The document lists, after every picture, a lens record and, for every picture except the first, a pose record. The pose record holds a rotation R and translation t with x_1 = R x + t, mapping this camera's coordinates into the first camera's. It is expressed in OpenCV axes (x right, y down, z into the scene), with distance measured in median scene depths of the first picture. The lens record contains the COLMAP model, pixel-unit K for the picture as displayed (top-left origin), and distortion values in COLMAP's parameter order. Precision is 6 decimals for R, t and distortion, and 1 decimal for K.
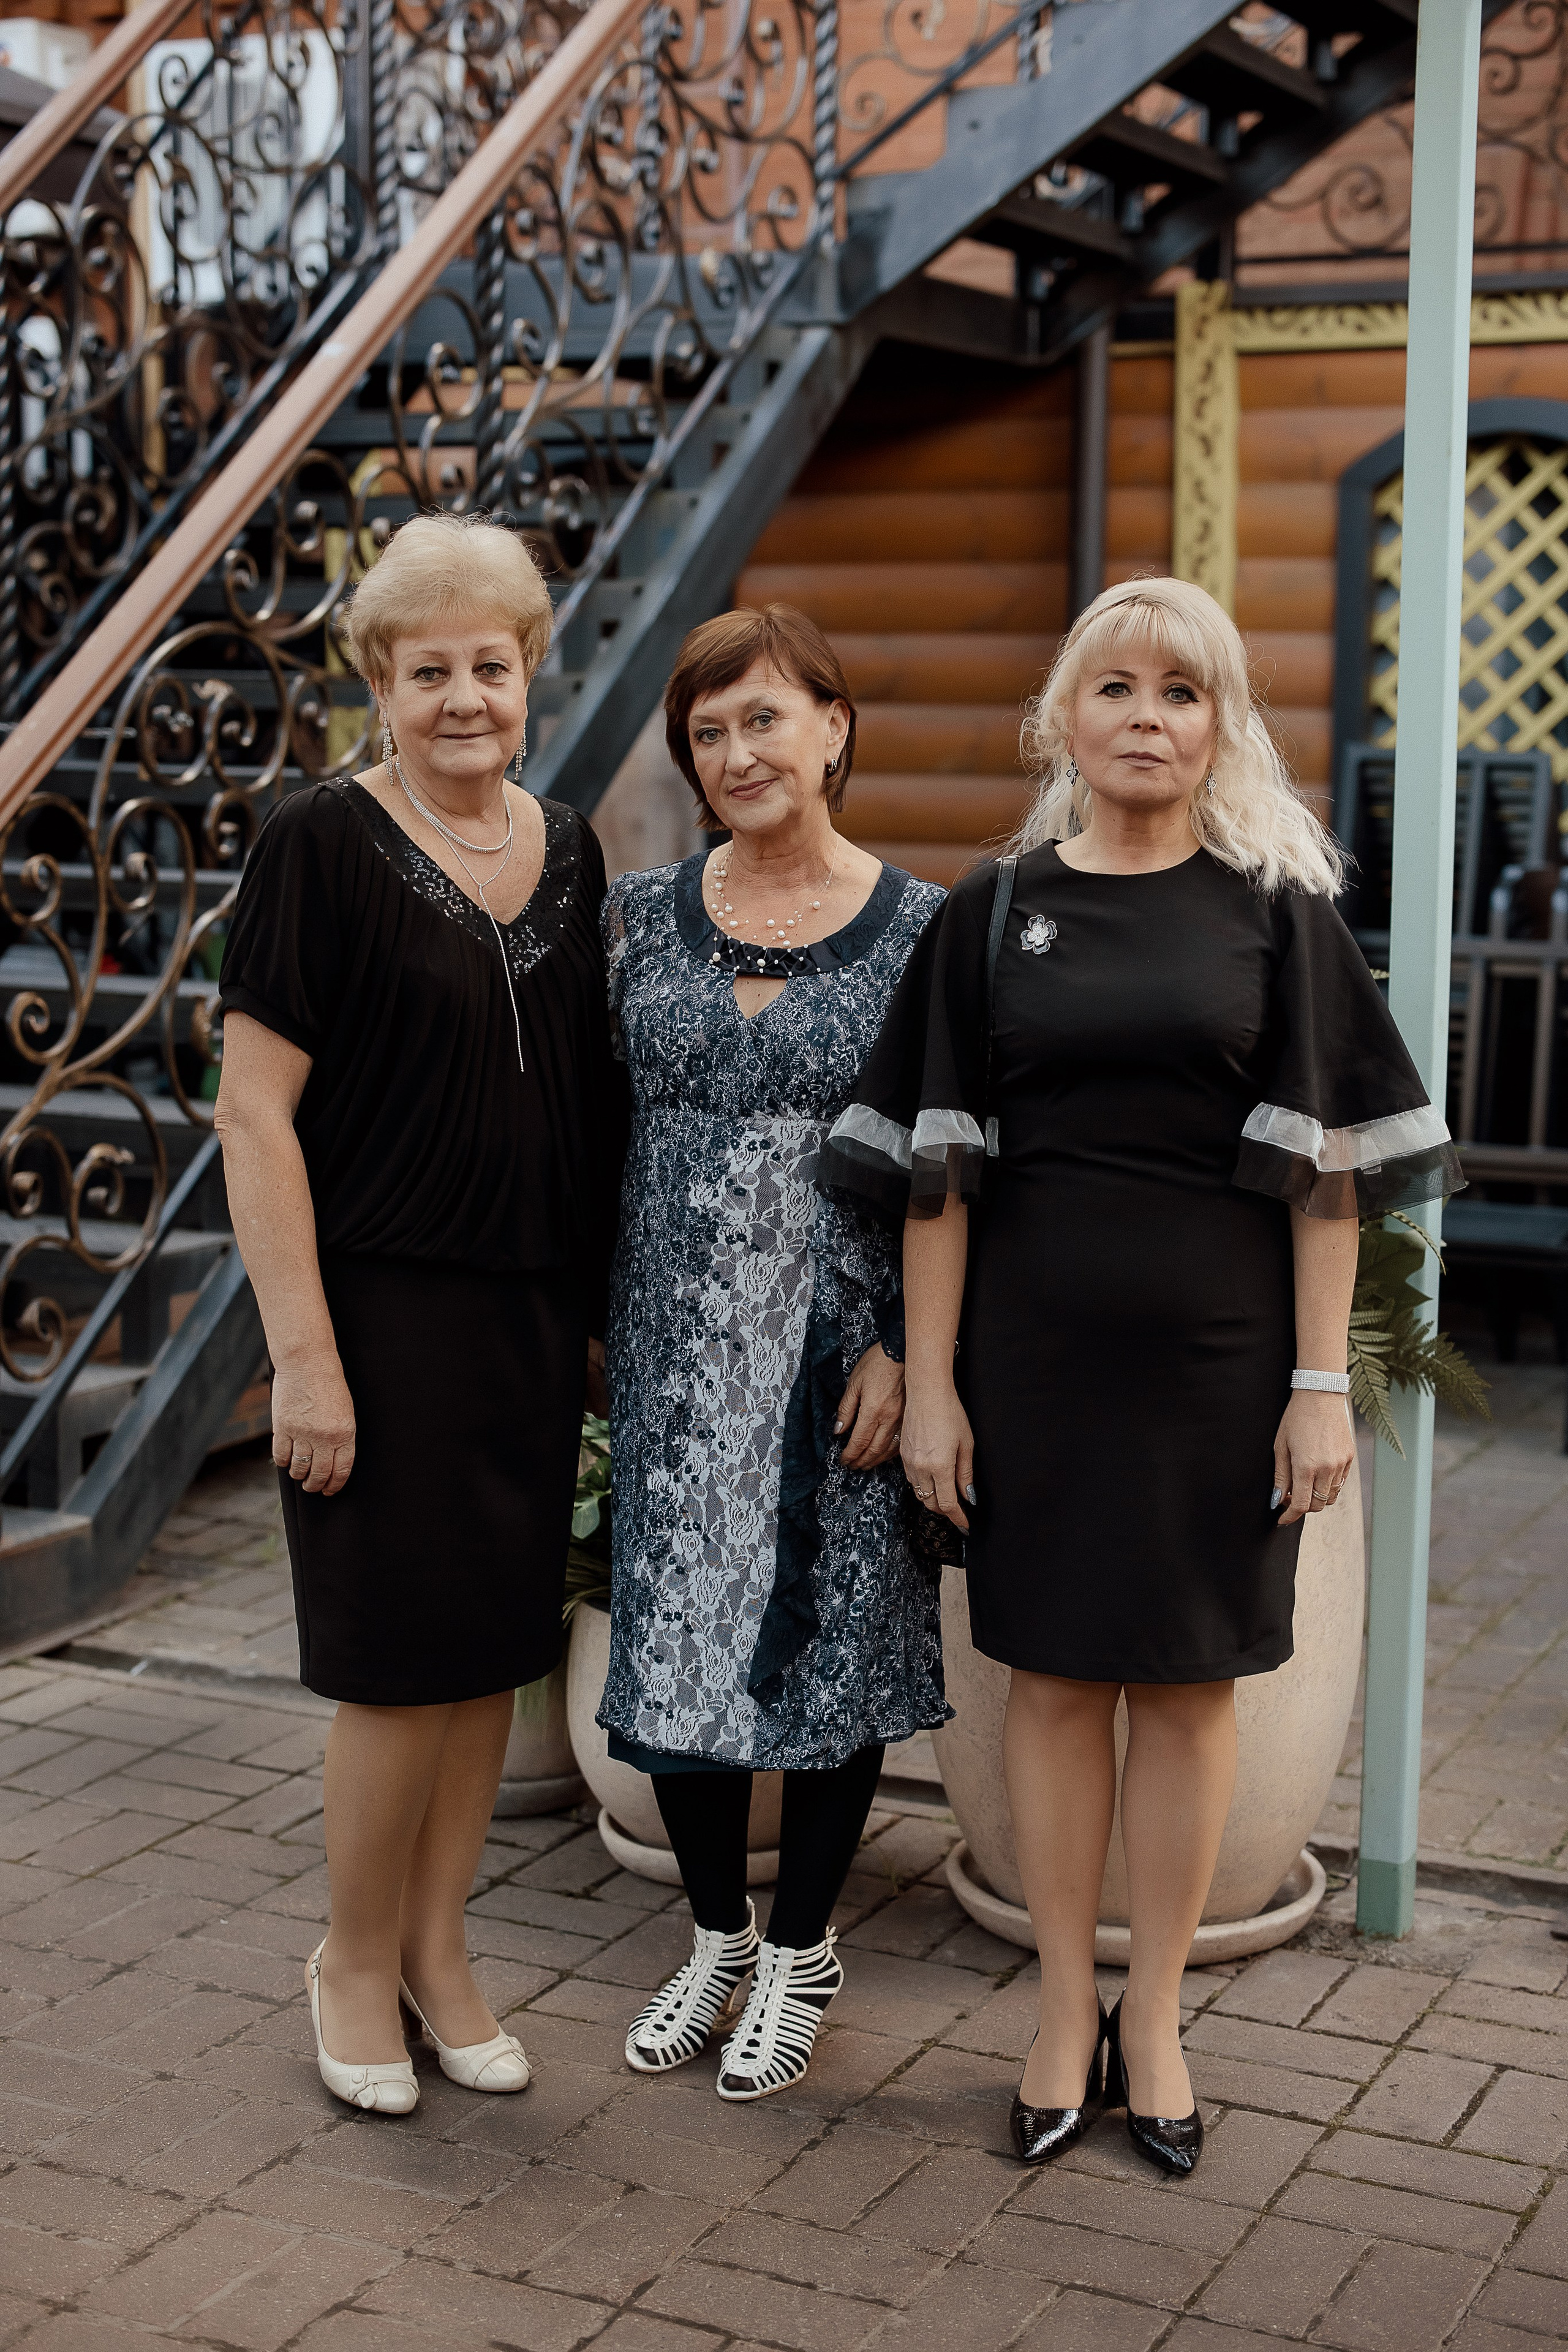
lens RADIAL K [[3433.1, 0, 776.5], [0, 3433.1, 1169.1], [0, 0, 1]] dist [-0.036861, 0.000000]
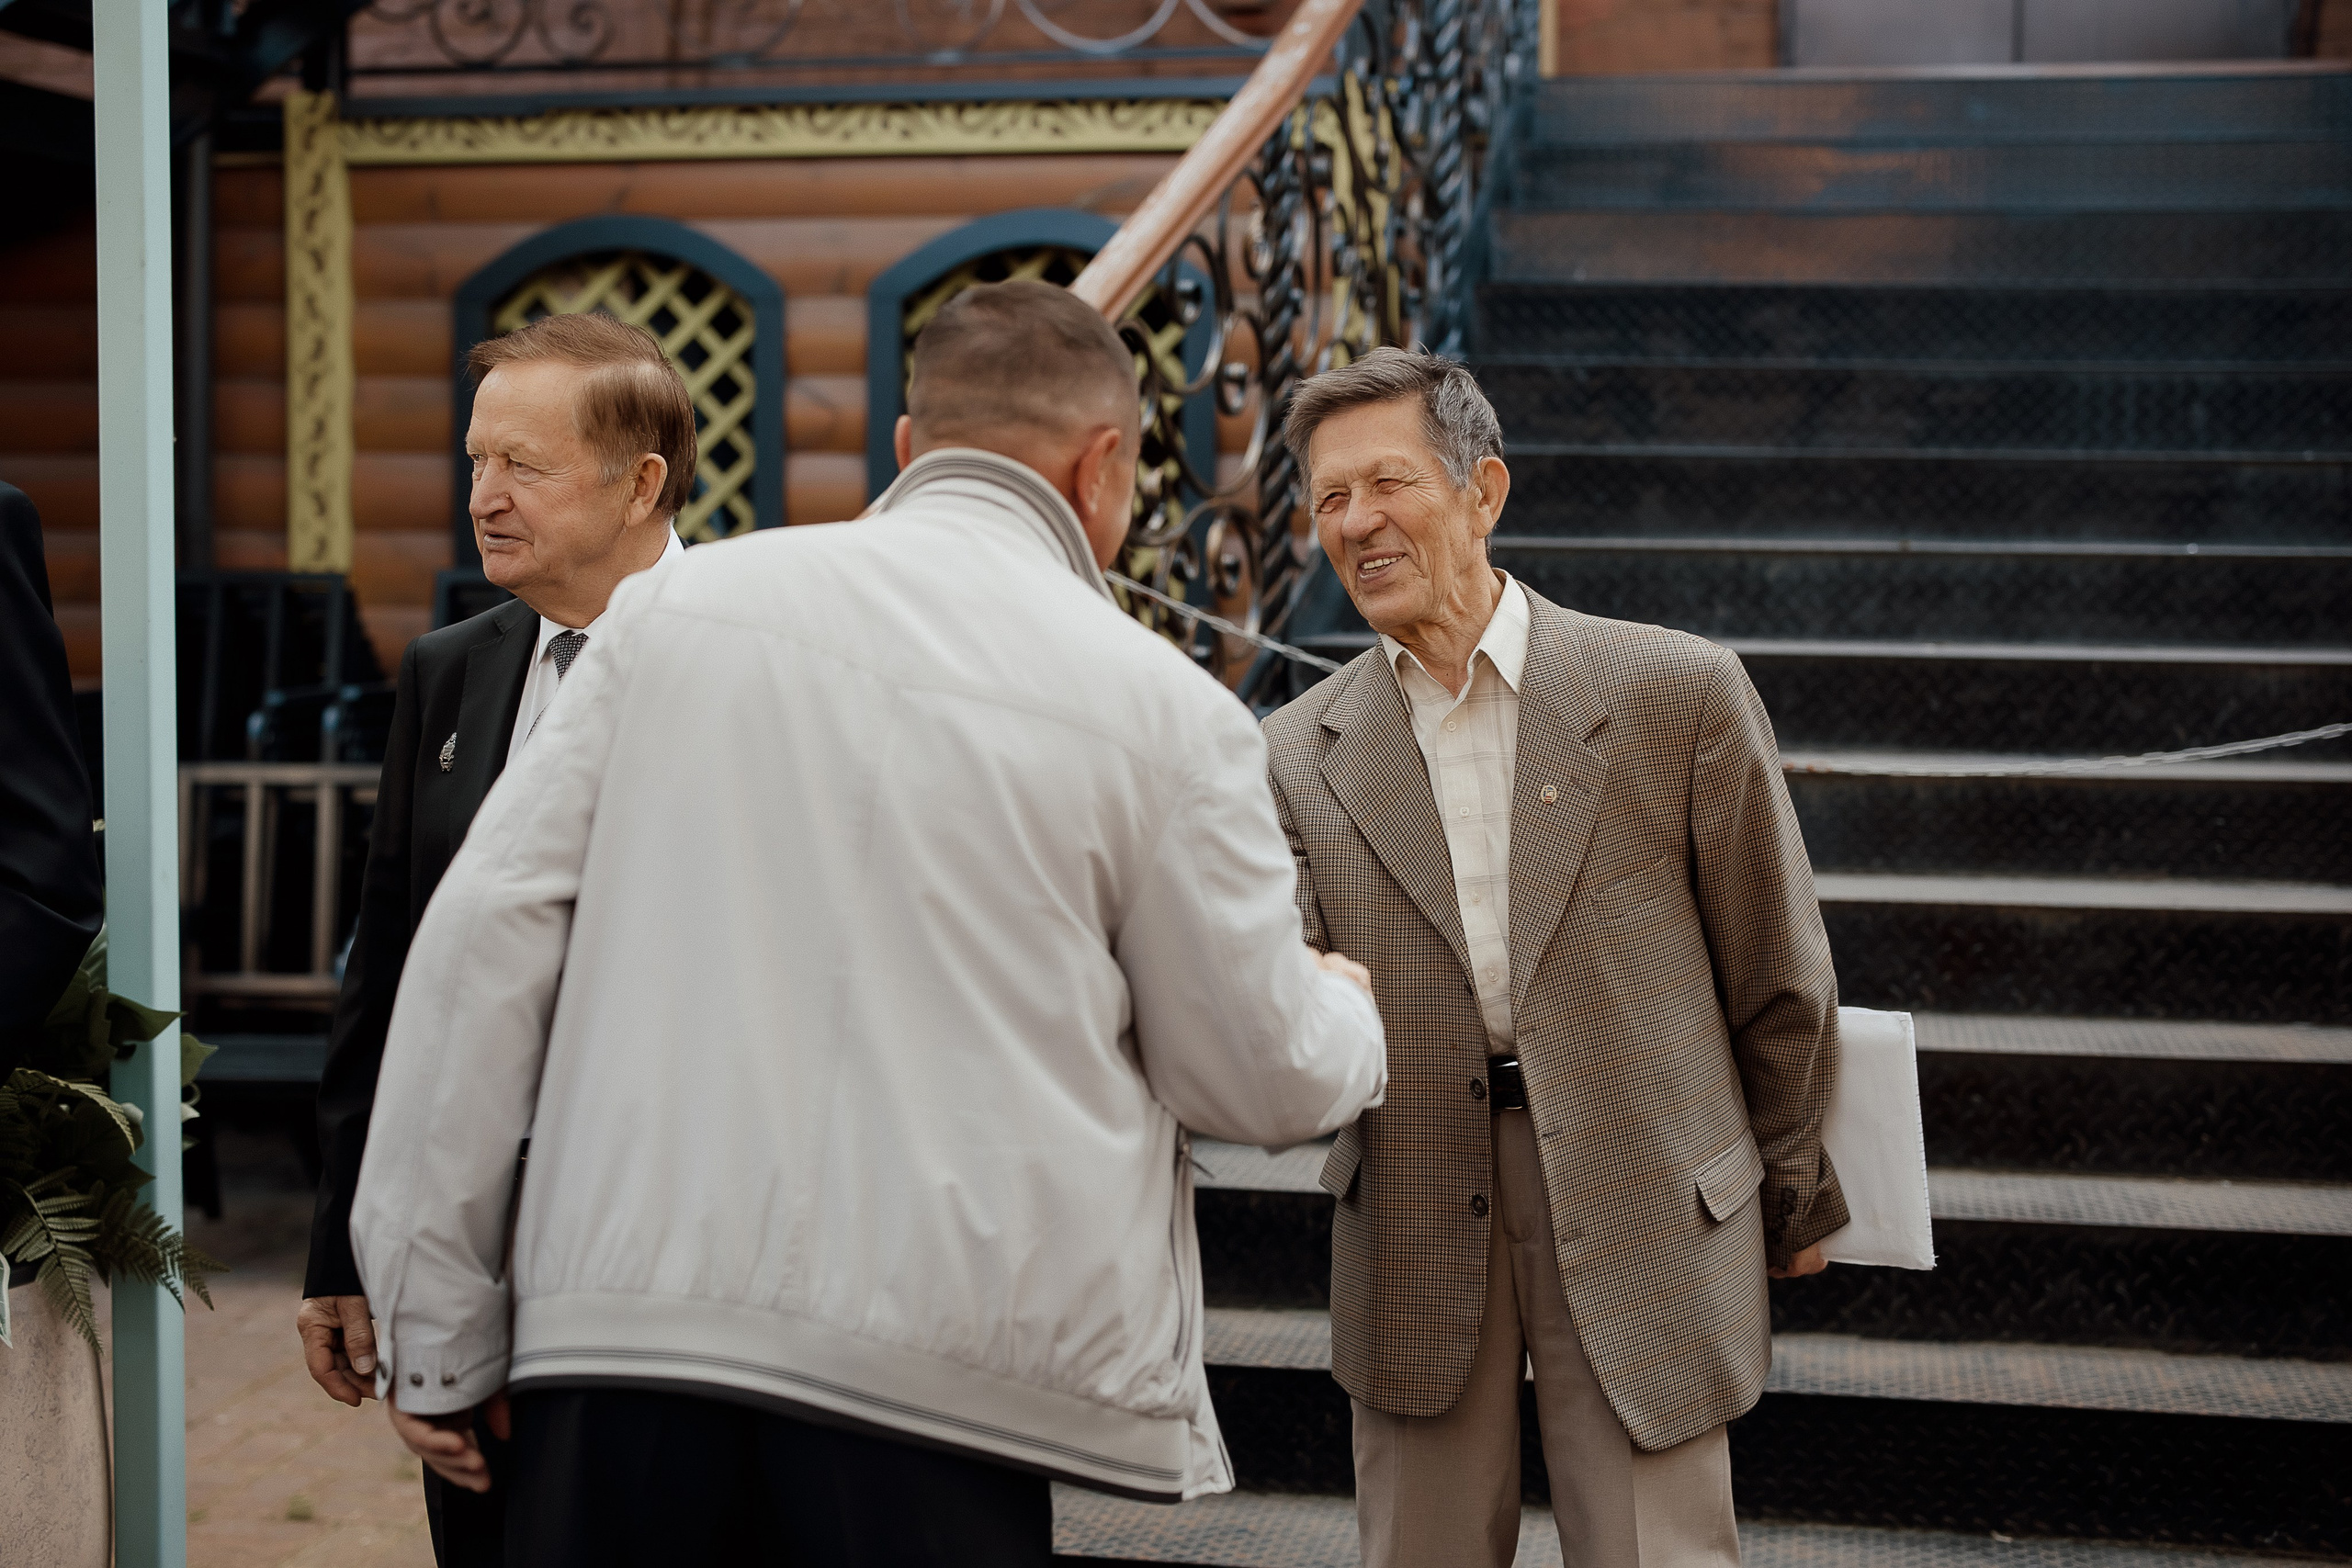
lens RADIAL K [[3432.8, 0, 1189.0], [0, 3432.8, 756.4], [0, 0, 1]] dist [-0.036861, 0.000000]
pose [[0.964152, -0.019729, 0.264616, 0.114964], [0.037433, 0.997372, -0.062029, -0.003452], [-0.262697, 0.069710, 0.962357, 0.021464]]
